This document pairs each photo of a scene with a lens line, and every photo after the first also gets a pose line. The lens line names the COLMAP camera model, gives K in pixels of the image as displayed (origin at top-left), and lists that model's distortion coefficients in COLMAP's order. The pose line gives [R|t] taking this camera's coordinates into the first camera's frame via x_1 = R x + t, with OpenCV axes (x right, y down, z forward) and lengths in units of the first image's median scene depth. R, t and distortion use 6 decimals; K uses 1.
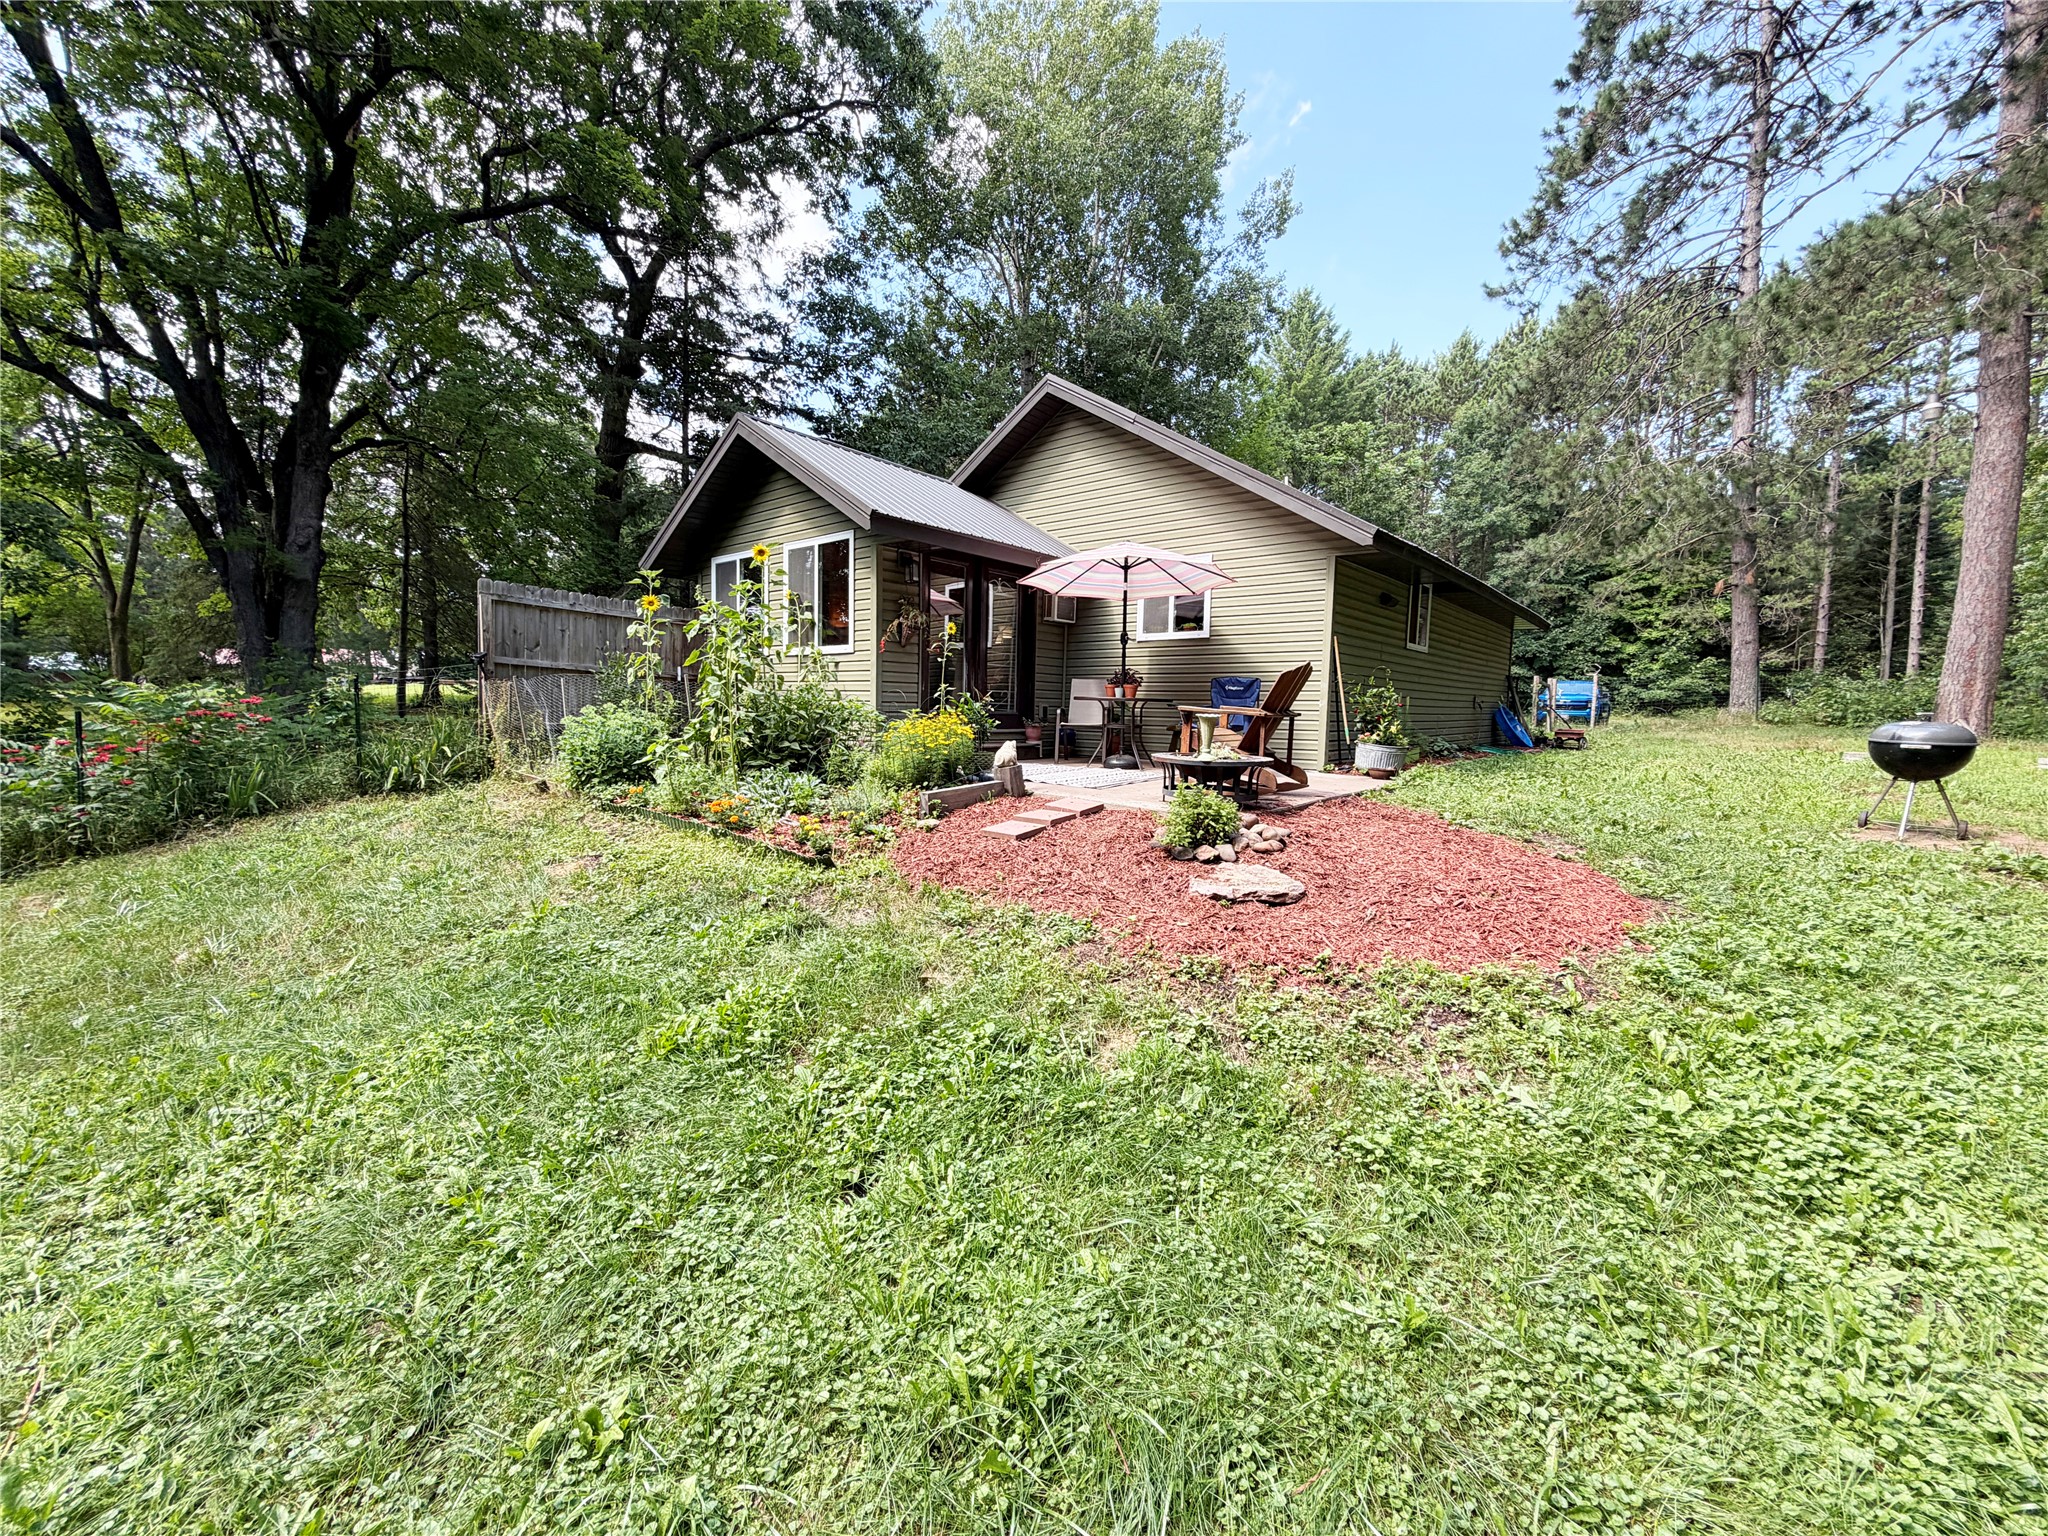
lens RADIAL K [[816.7, 0, 1021.3], [0, 816.7, 765.9], [0, 0, 1]] dist [-0.000729, 0.000276]
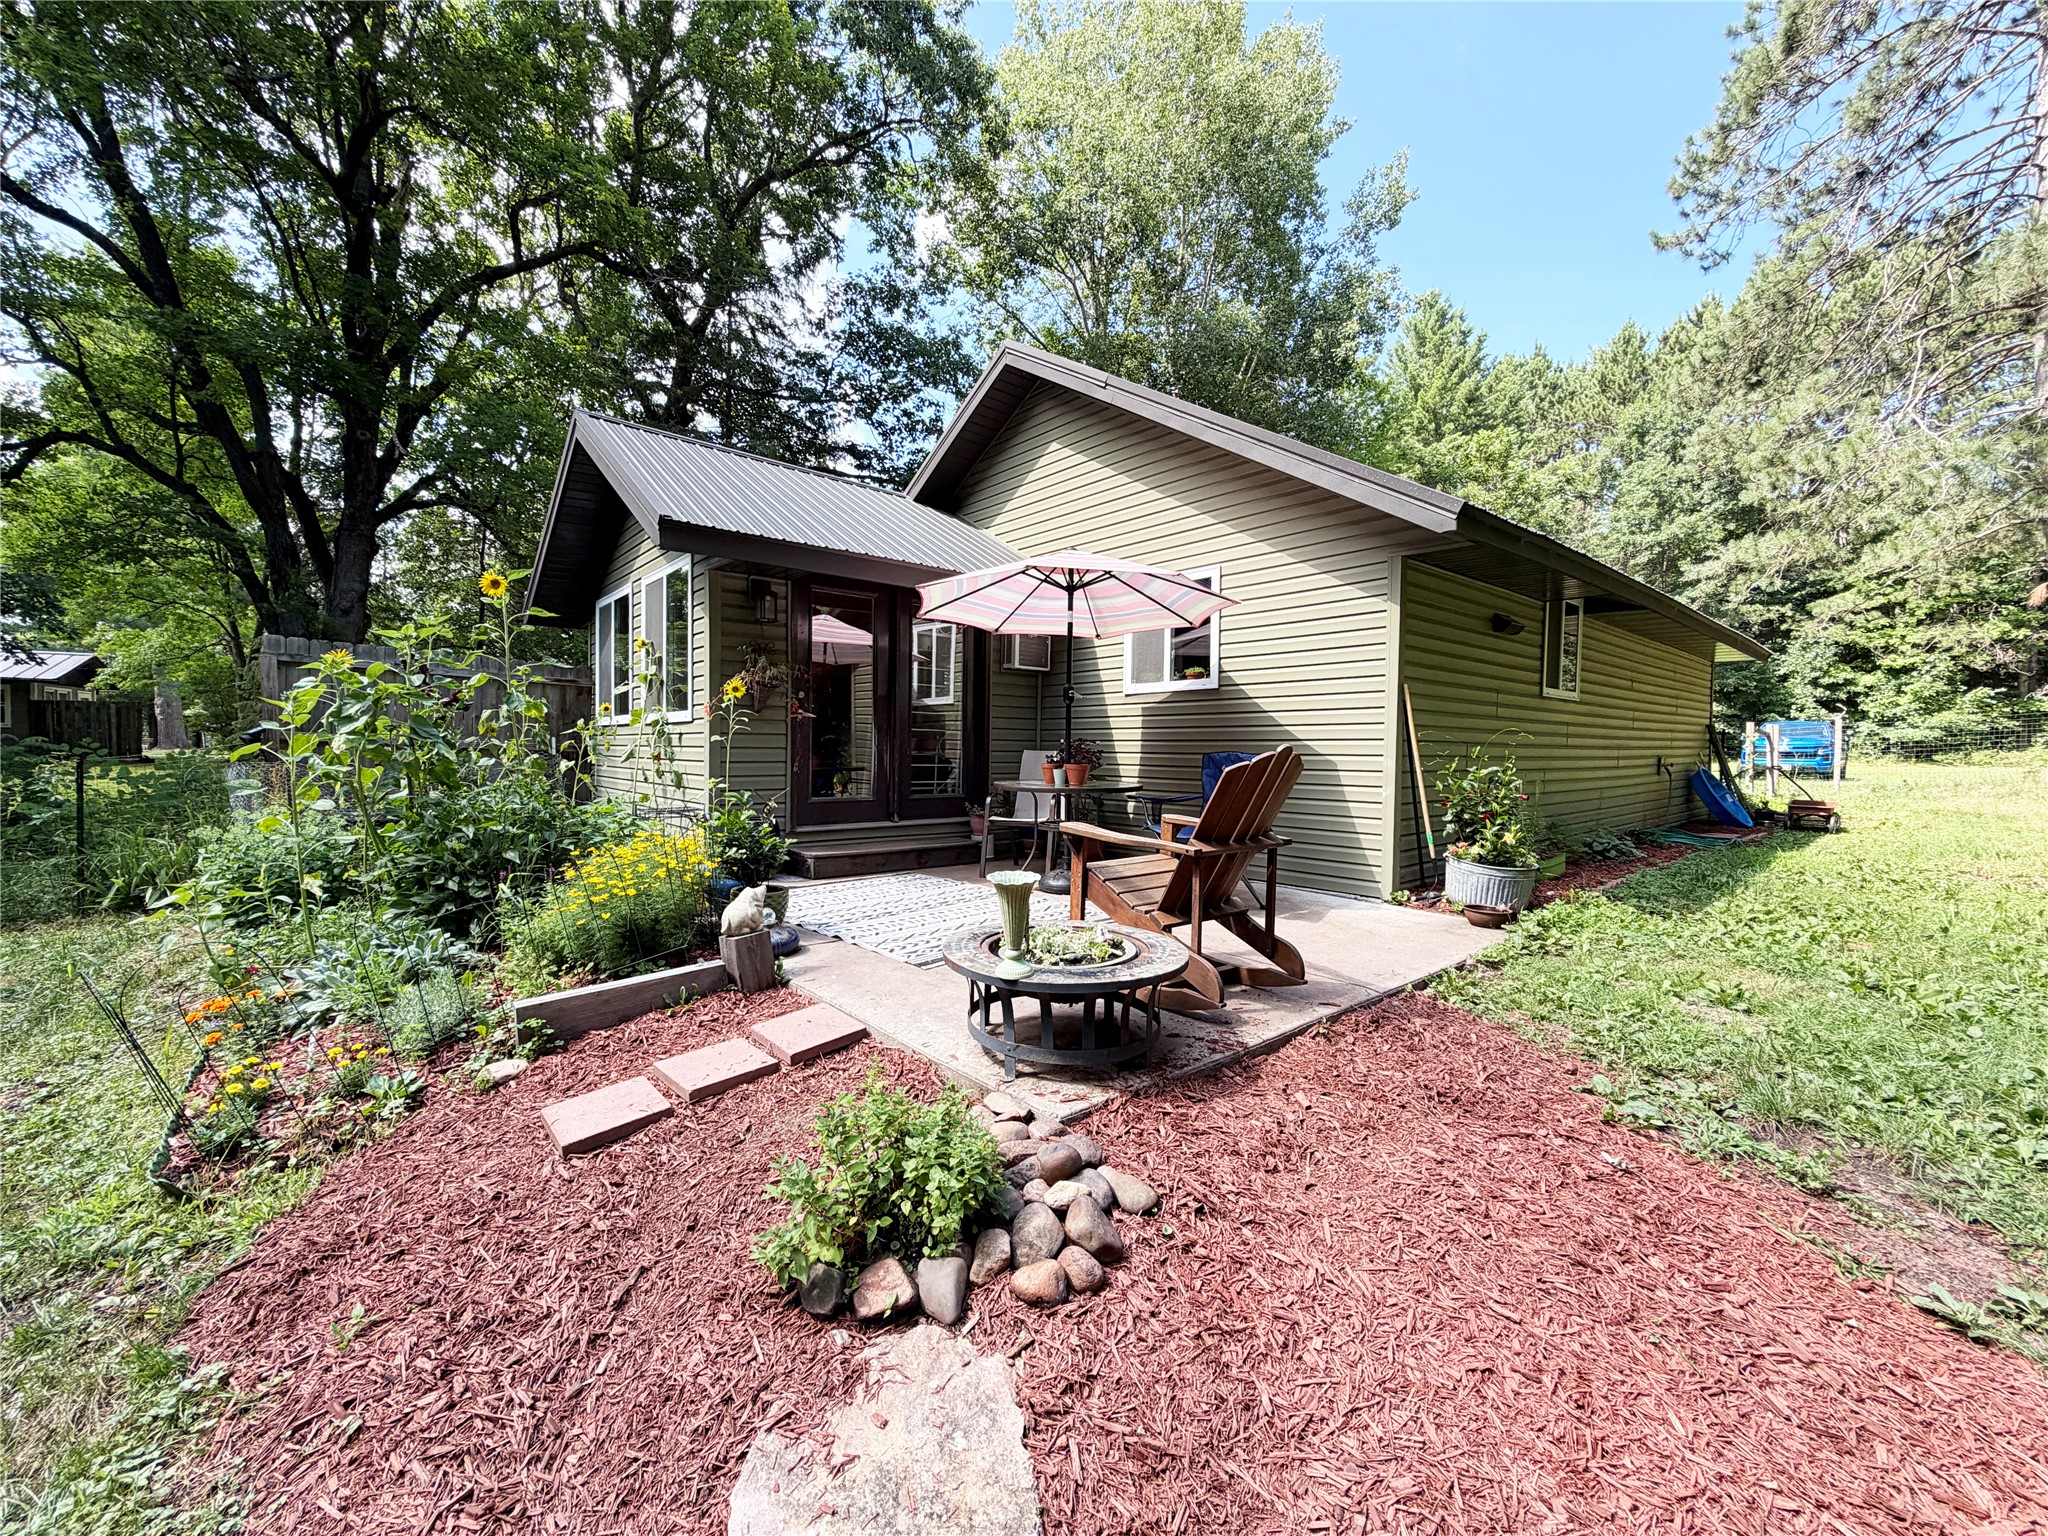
lens RADIAL K [[816.7, 0, 1026.5], [0, 816.7, 763.4], [0, 0, 1]] dist [-0.000729, 0.000276]
pose [[0.988214, -0.007075, -0.152918, 0.077628], [-0.001461, 0.998450, -0.055640, -0.025334], [0.153075, 0.055208, 0.986671, 0.138568]]
